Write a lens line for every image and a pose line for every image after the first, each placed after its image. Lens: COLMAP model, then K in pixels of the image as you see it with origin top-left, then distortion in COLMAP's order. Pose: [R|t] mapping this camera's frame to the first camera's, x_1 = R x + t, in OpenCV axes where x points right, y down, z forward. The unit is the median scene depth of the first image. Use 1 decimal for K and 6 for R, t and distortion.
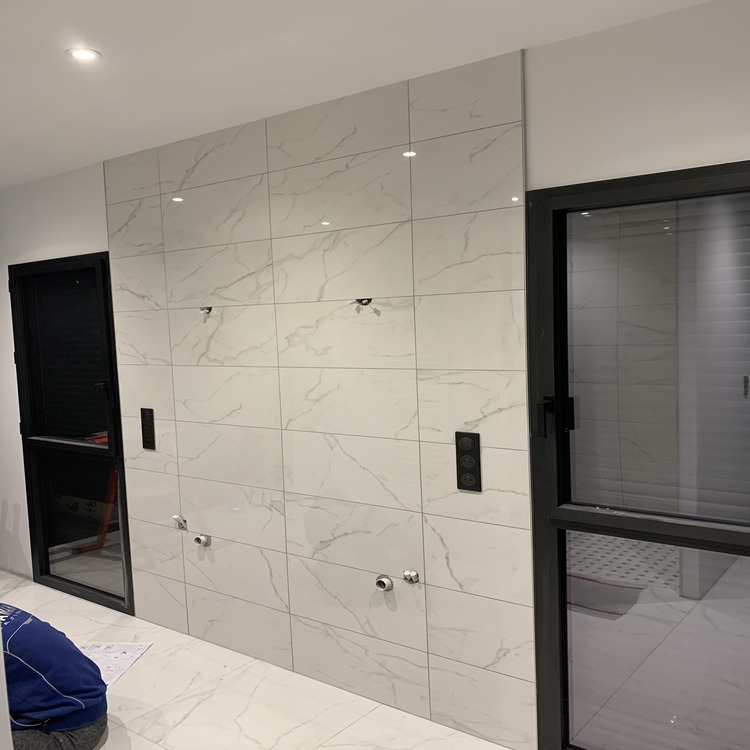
lens RADIAL K [[780.6, 0, 375.0], [0, 780.6, 375.0], [0, 0, 1]] dist [0.071736, -0.226458]
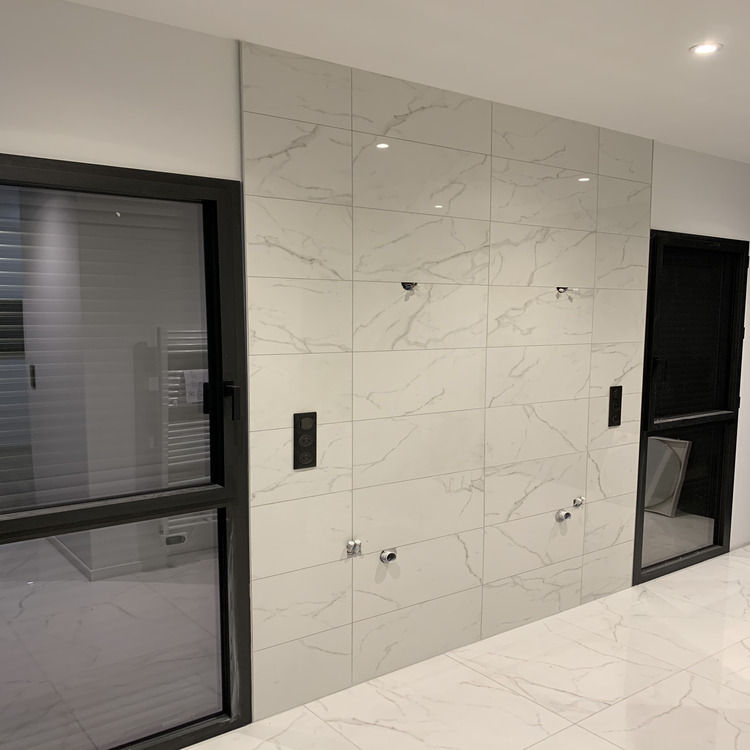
lens RADIAL K [[795.6, 0, 325.6], [0, 795.6, 382.1], [0, 0, 1]] dist [0.073958, -0.203002]
pose [[0.251279, -0.058369, 0.966153, -1.183570], [0.047242, 0.997730, 0.047990, -0.024751], [-0.966761, 0.033584, 0.253466, 0.935098]]
